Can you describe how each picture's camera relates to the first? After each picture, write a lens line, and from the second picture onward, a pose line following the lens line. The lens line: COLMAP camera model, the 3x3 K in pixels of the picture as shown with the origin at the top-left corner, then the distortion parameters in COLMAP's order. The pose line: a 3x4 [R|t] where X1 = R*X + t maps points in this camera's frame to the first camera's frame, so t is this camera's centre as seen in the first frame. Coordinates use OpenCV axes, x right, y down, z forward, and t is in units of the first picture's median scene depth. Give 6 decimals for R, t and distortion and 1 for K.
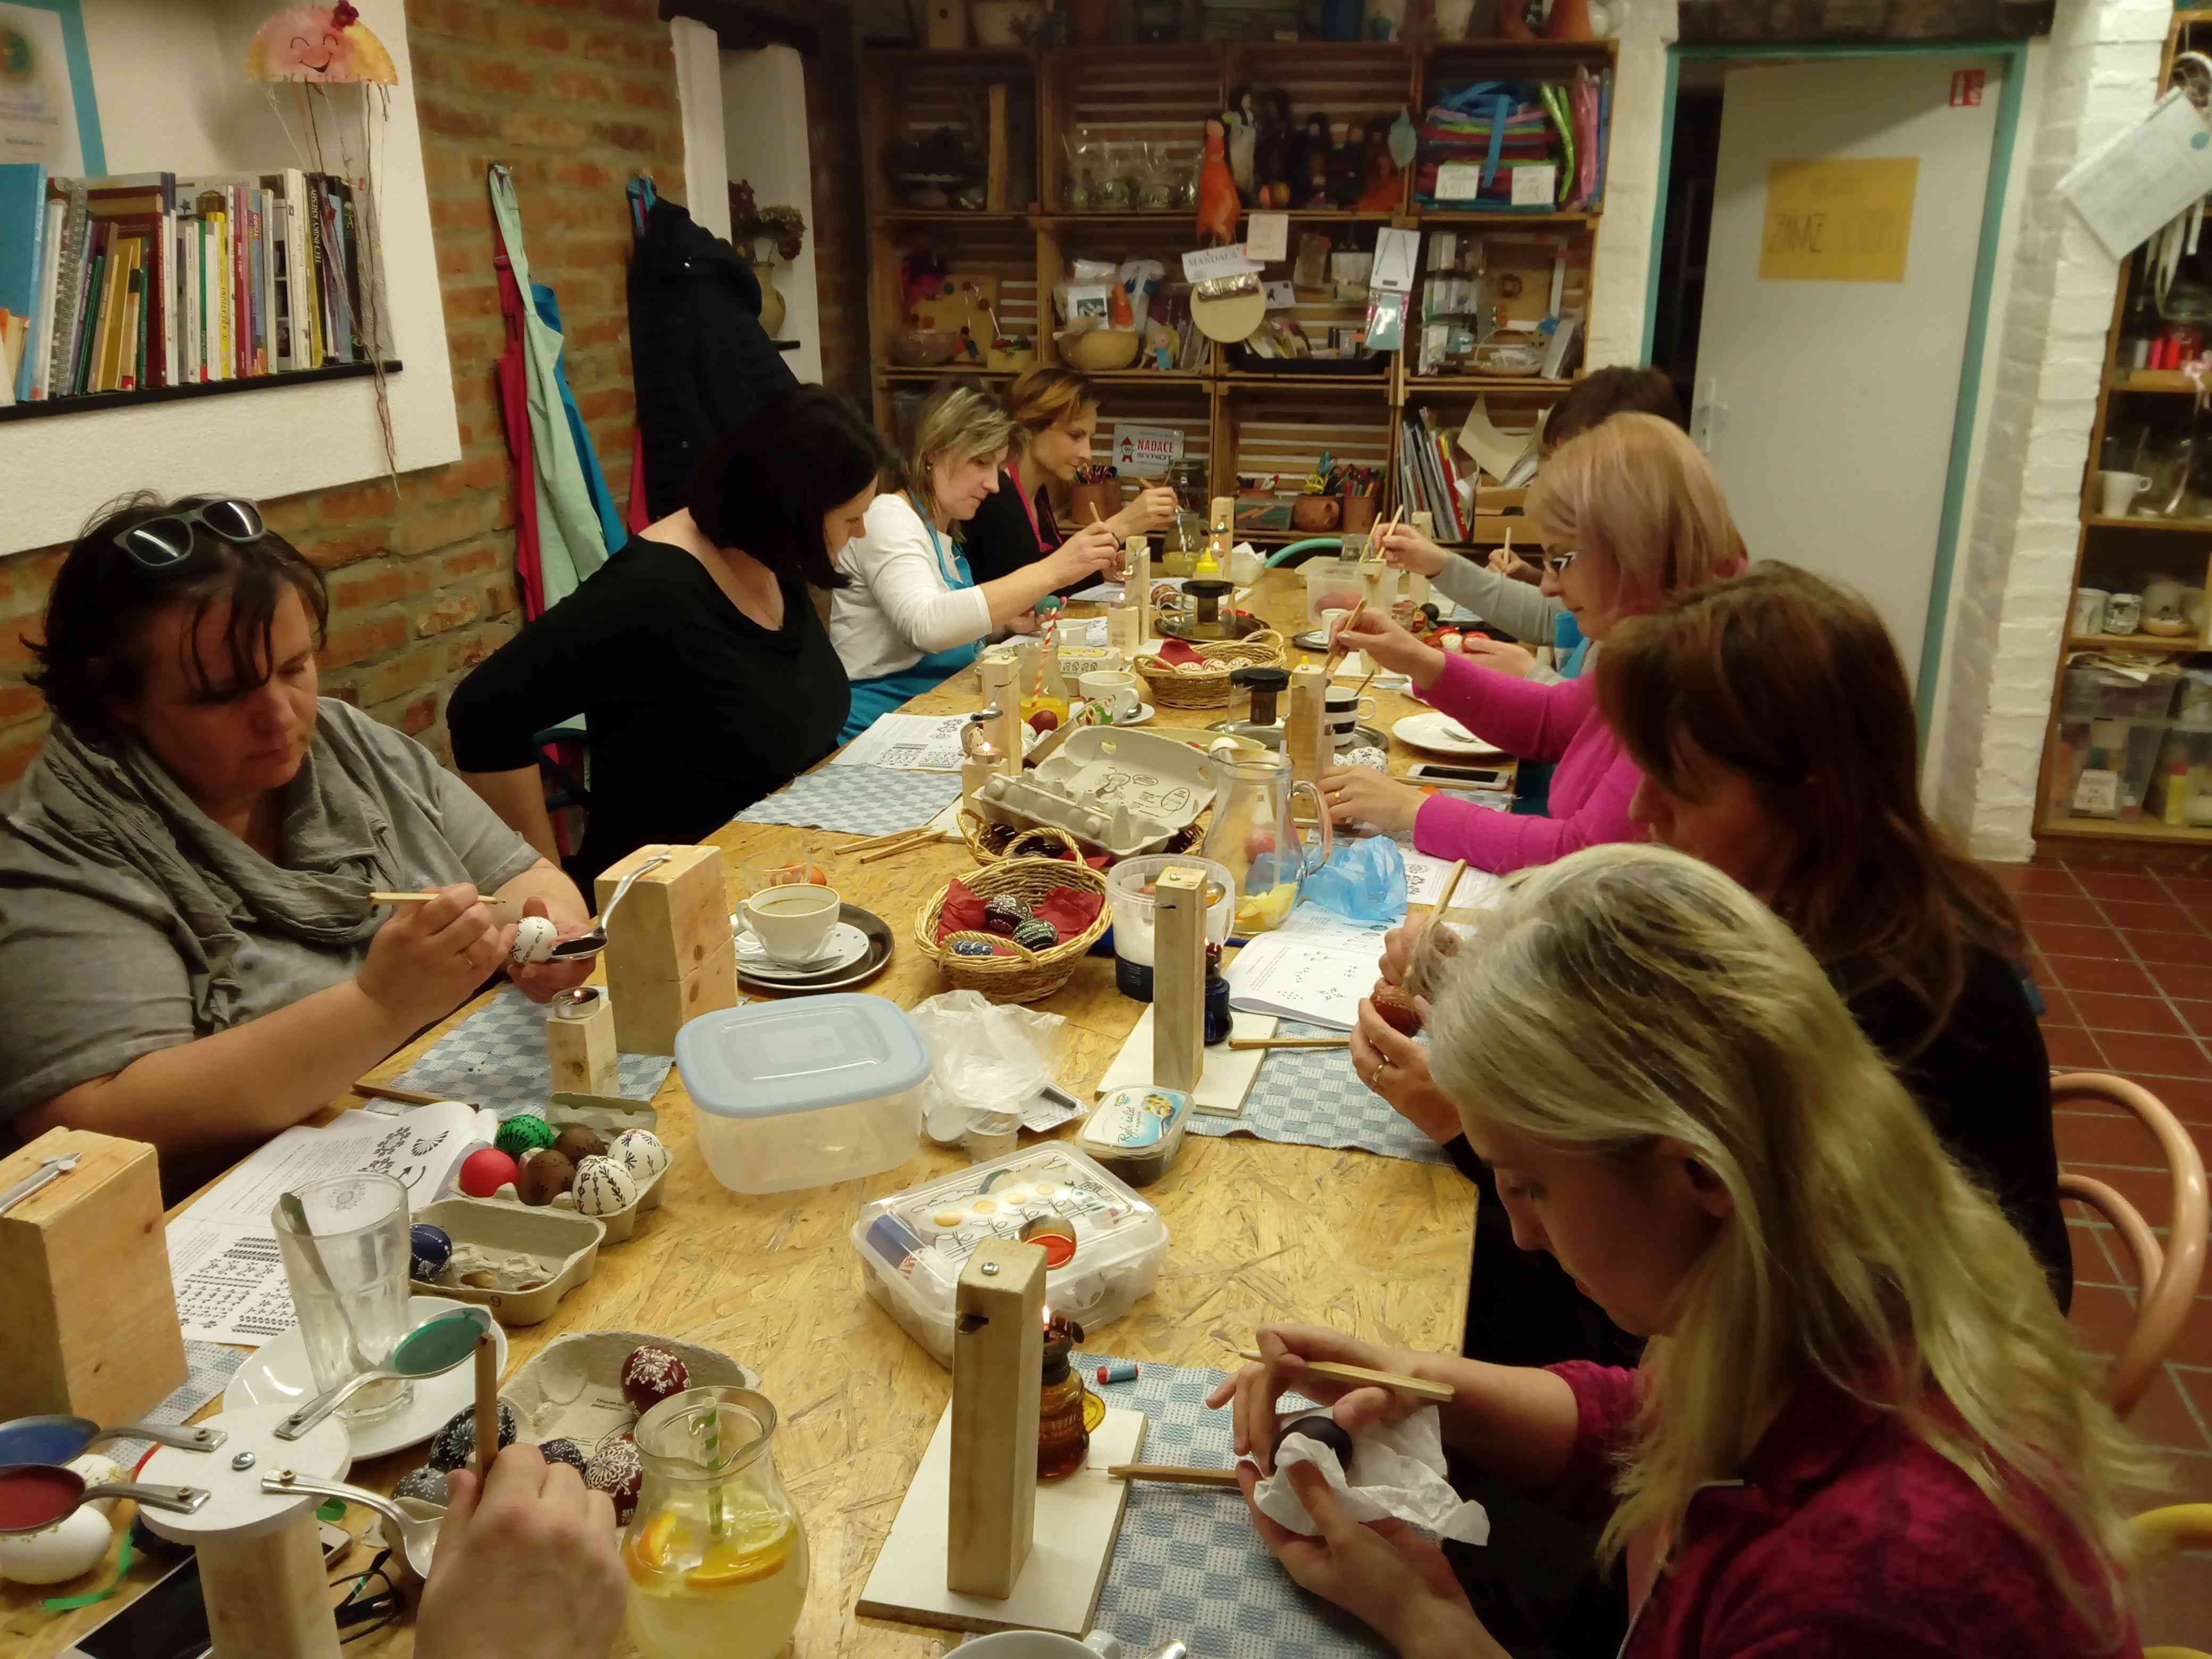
lens RADIAL K [[1794.7, 0, 1119.0], [0, 1794.7, 826.0], [0, 0, 1]] dist [0.099674, -0.190950]
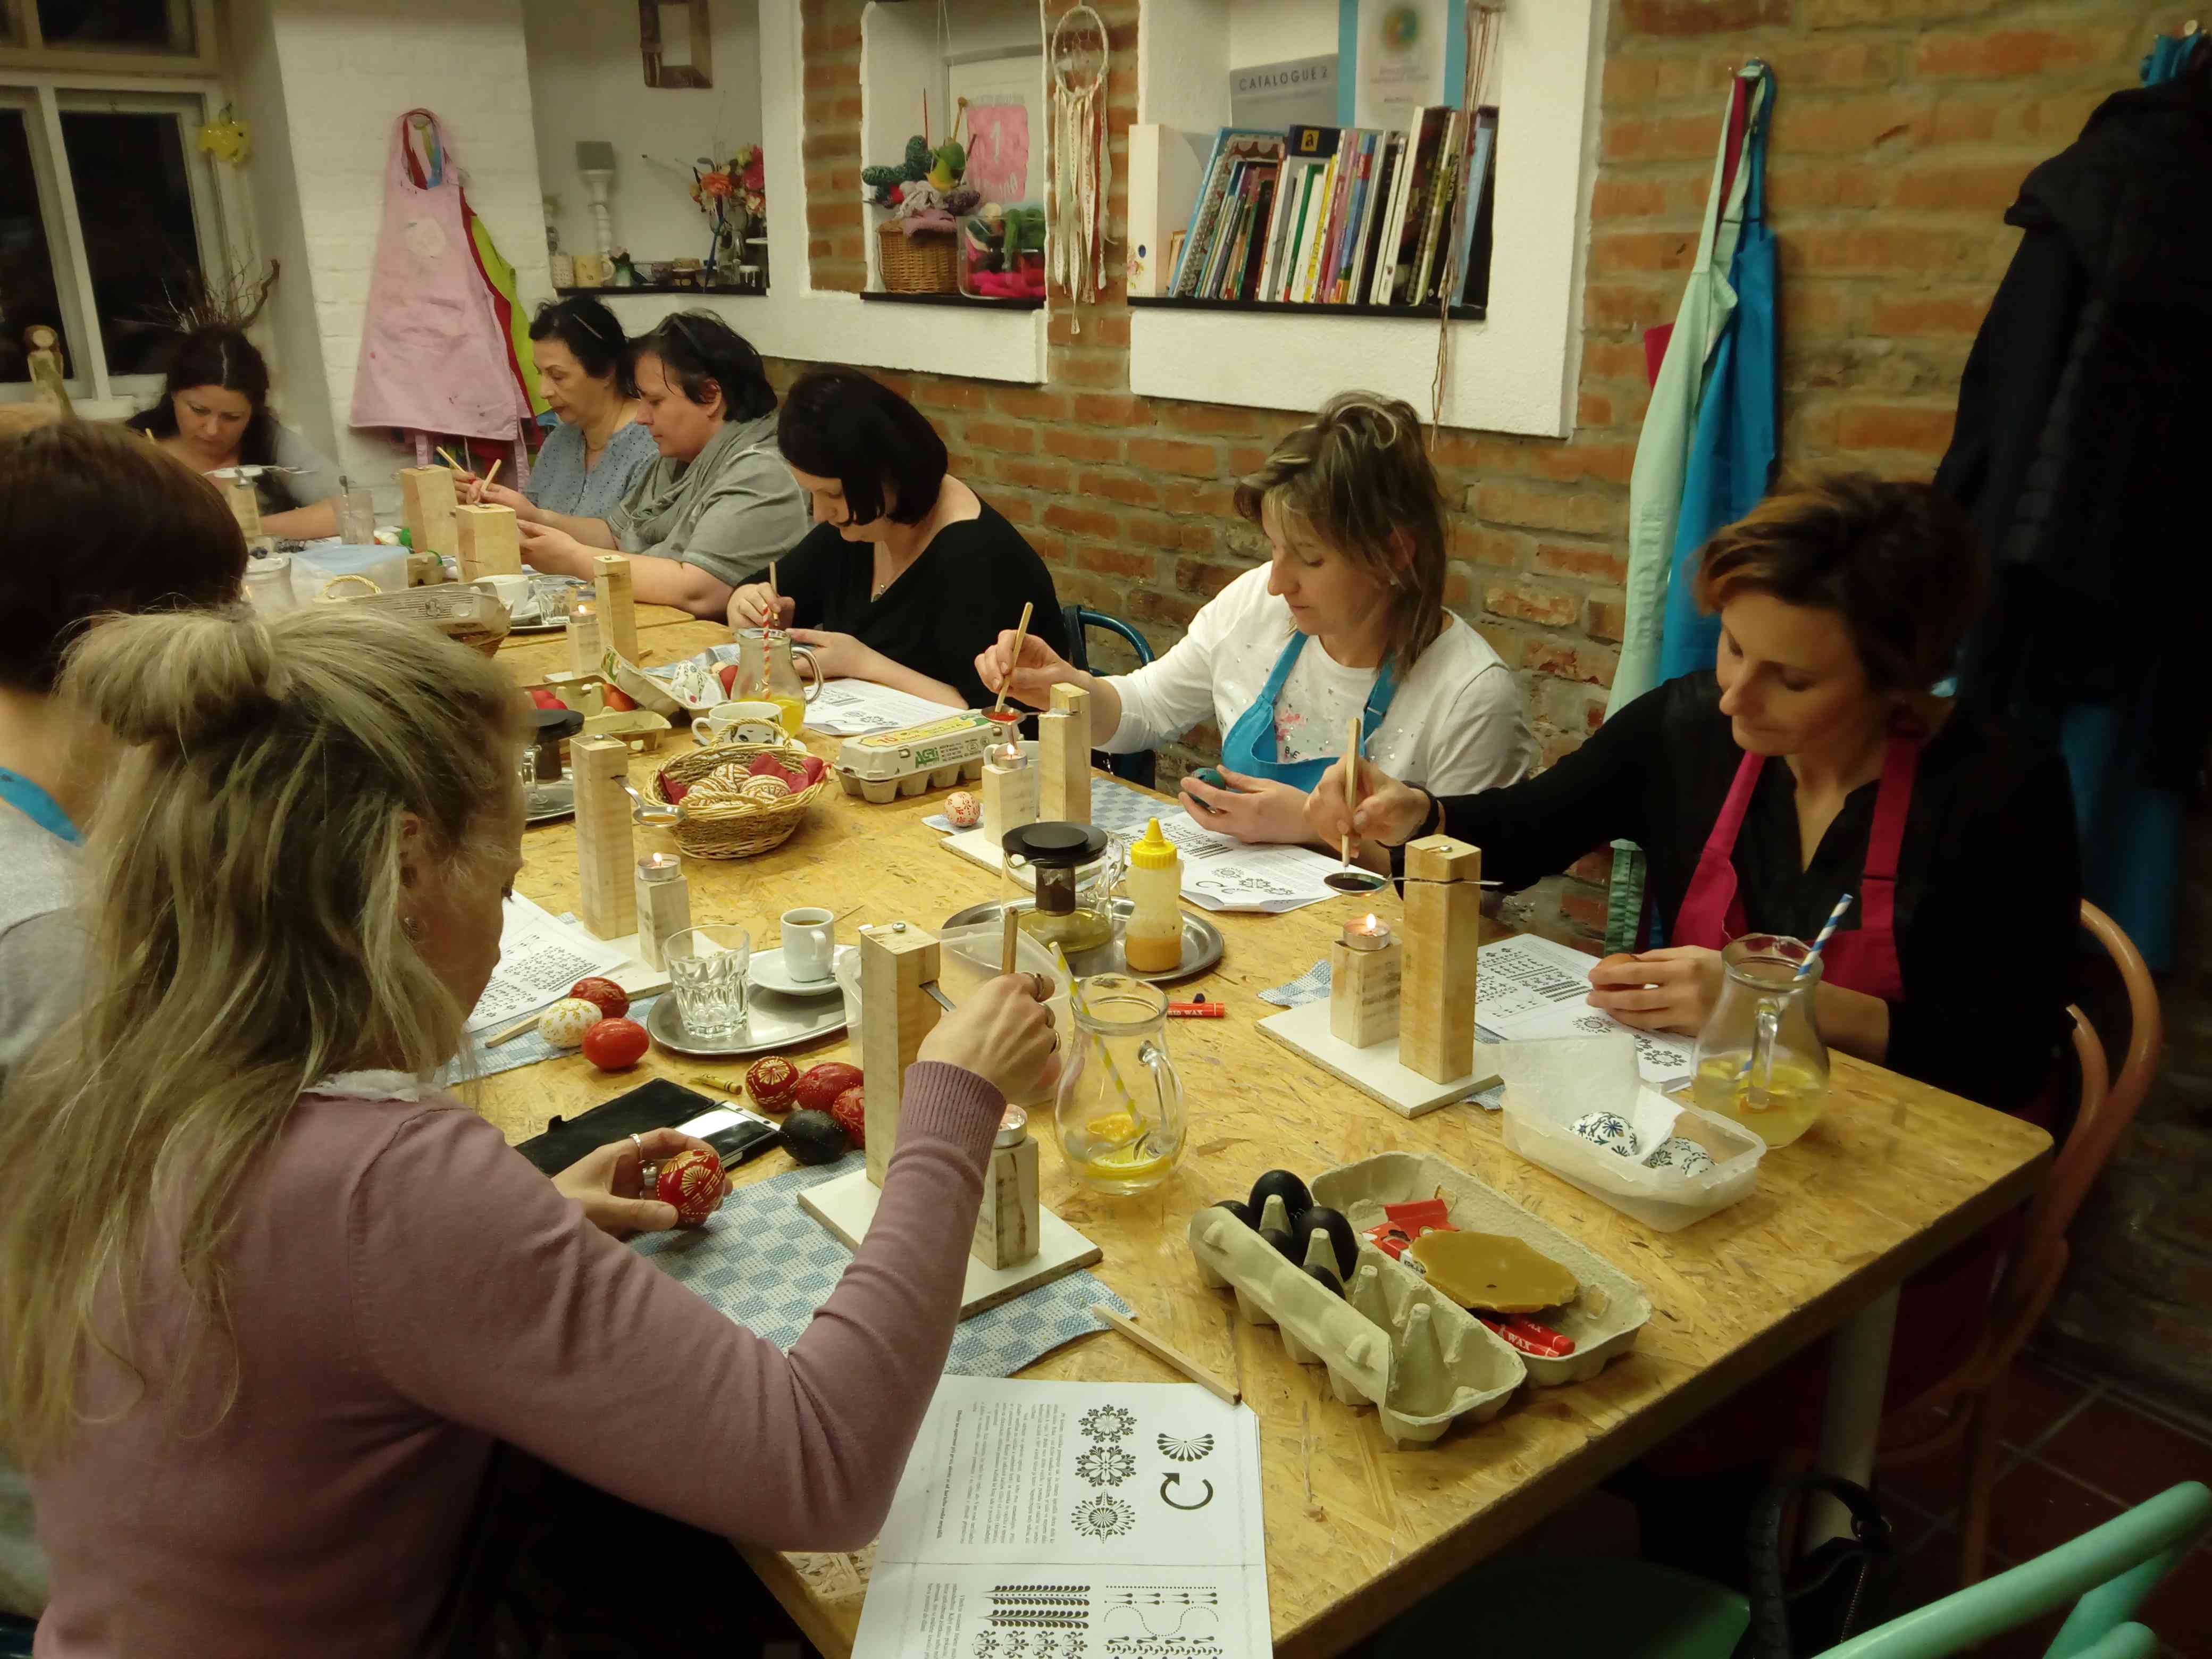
lens RADIAL K [[1794.7, 0, 1119.0], [0, 1794.7, 826.0], [0, 0, 1]] dist [0.099674, -0.190950]
pose [[-0.623492, 0.260423, -0.737182, 0.535668], [-0.229468, 0.840413, 0.490970, -0.510625], [0.747397, 0.475275, -0.464232, 1.622956]]
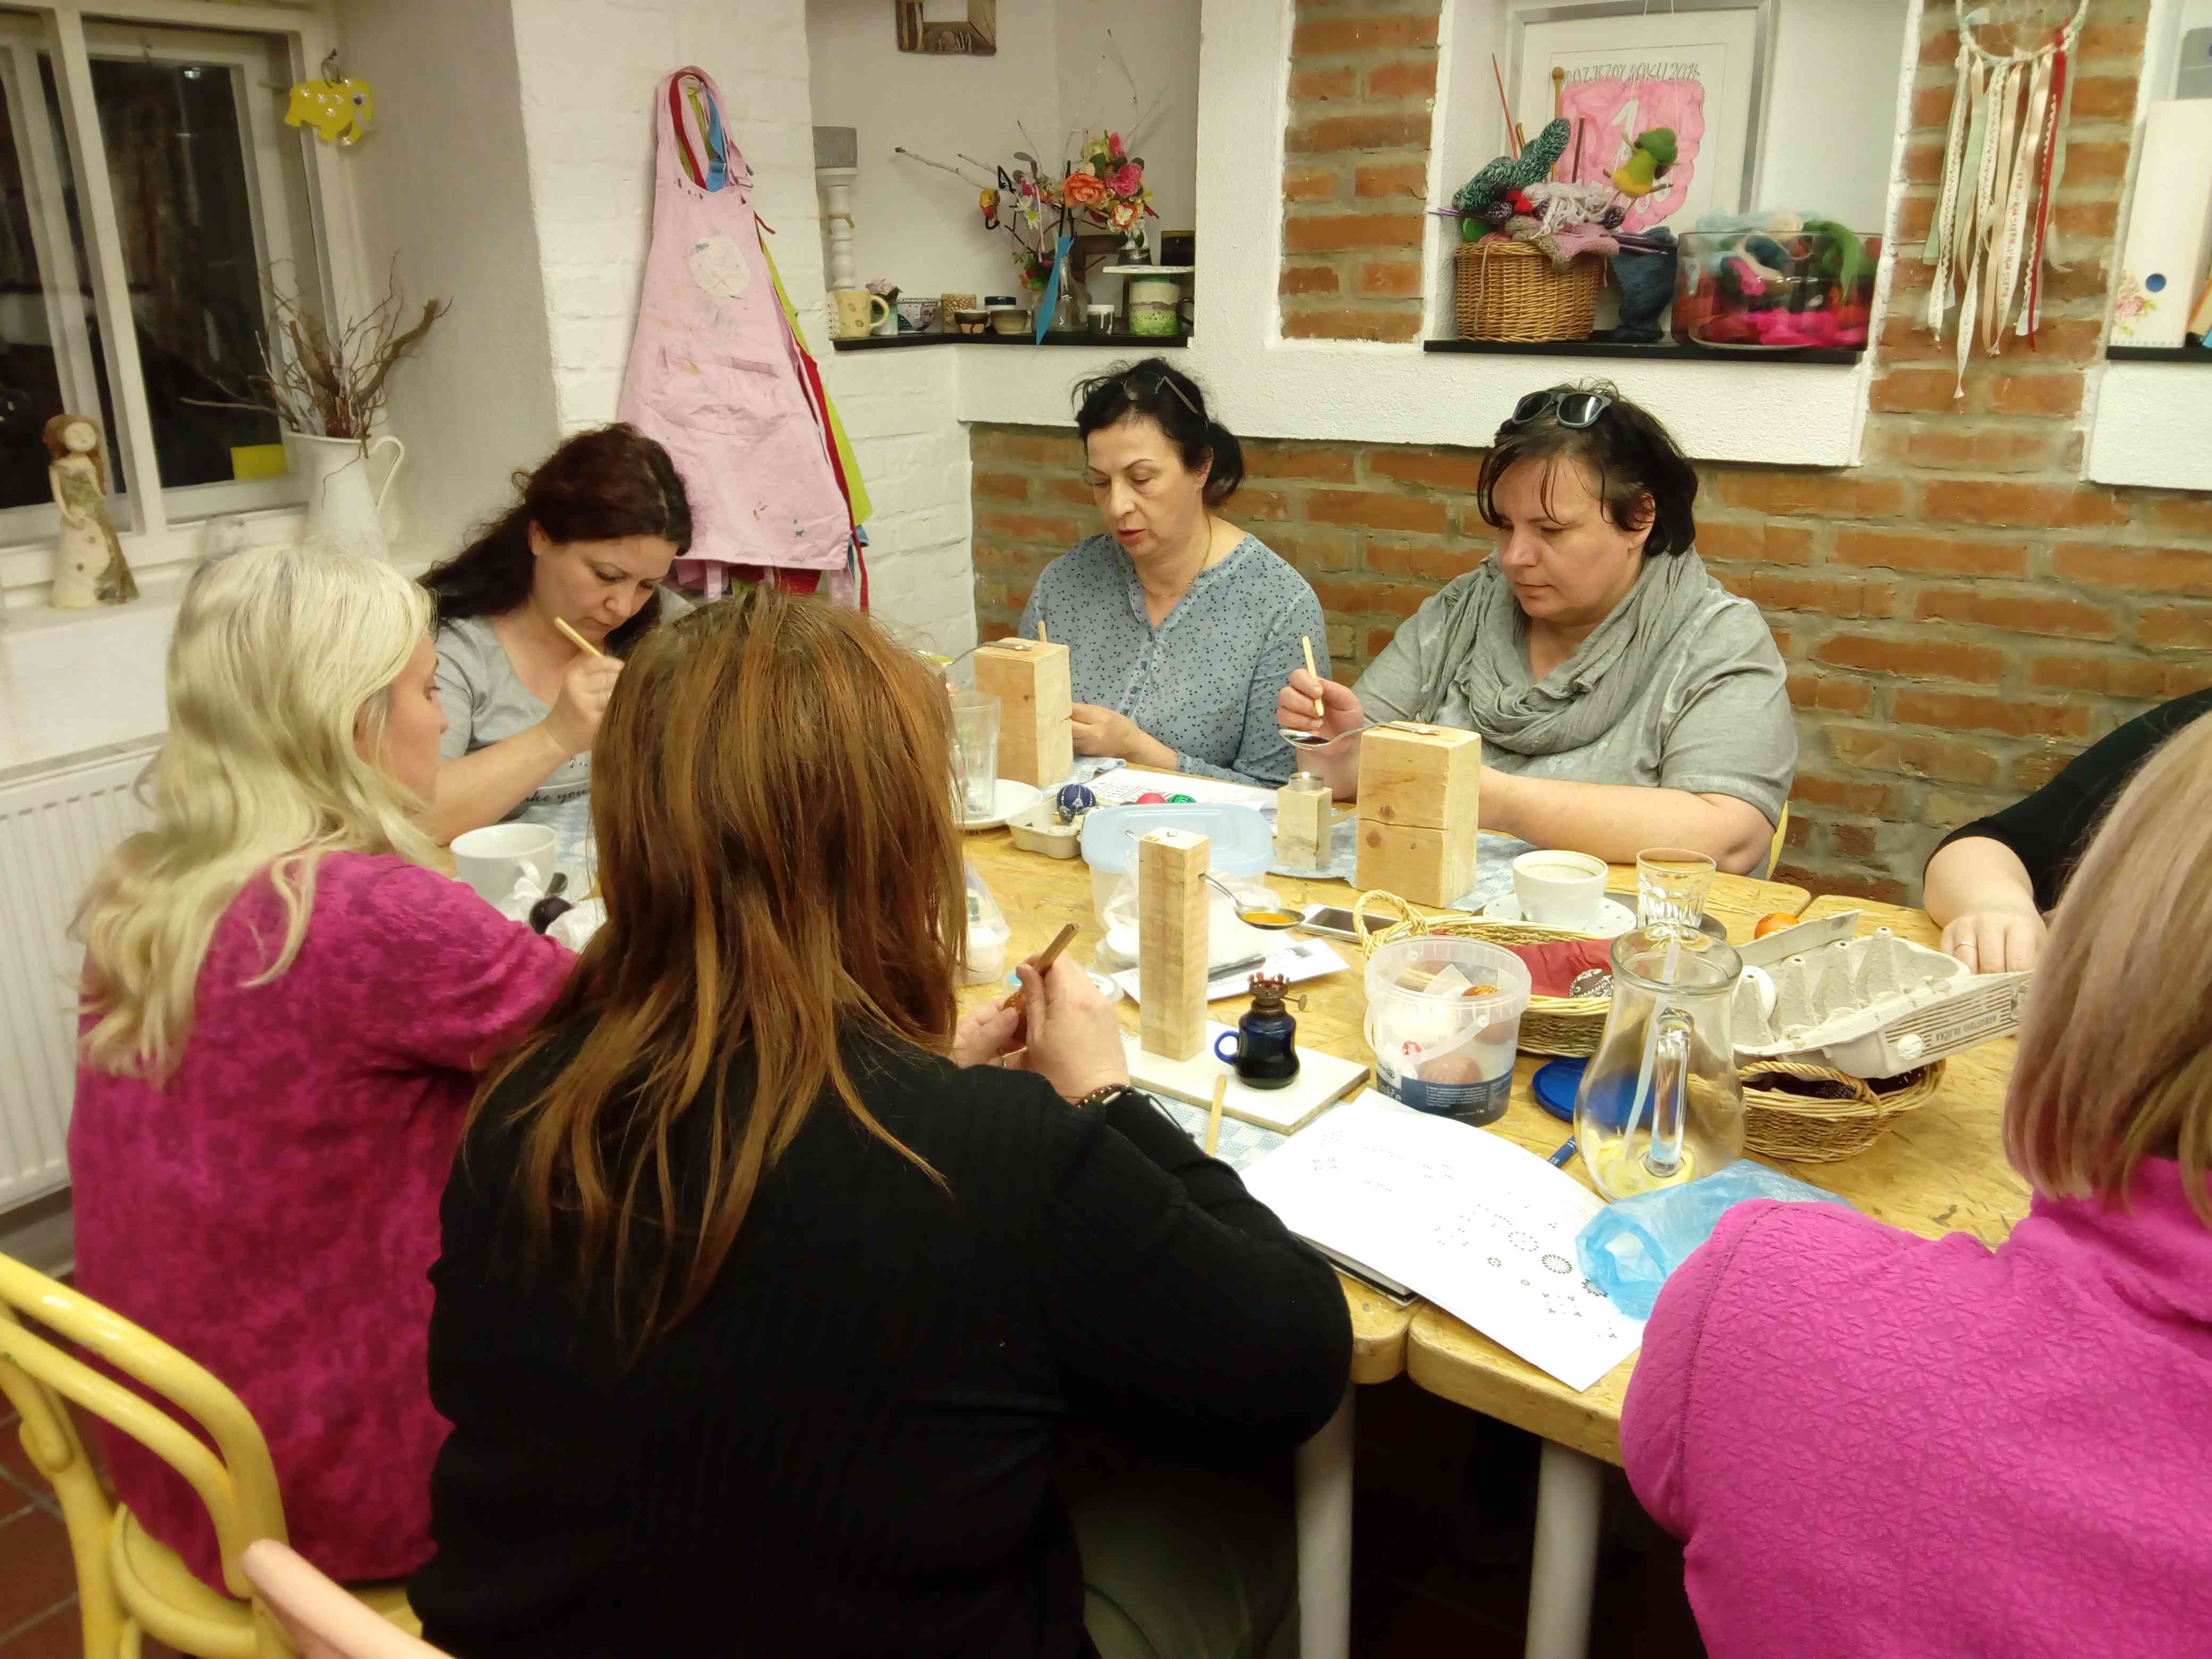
lens RADIAL K [[1780.4, 0, 1168.7], [0, 1780.4, 837.2], [0, 0, 1]] dist [0.095181, -0.185054]
pose [[-0.365139, 0.302700, -0.880367, 0.510369], [-0.280106, 0.866120, 0.413977, -0.219262], [0.887815, 0.397755, -0.231466, 0.724245]]
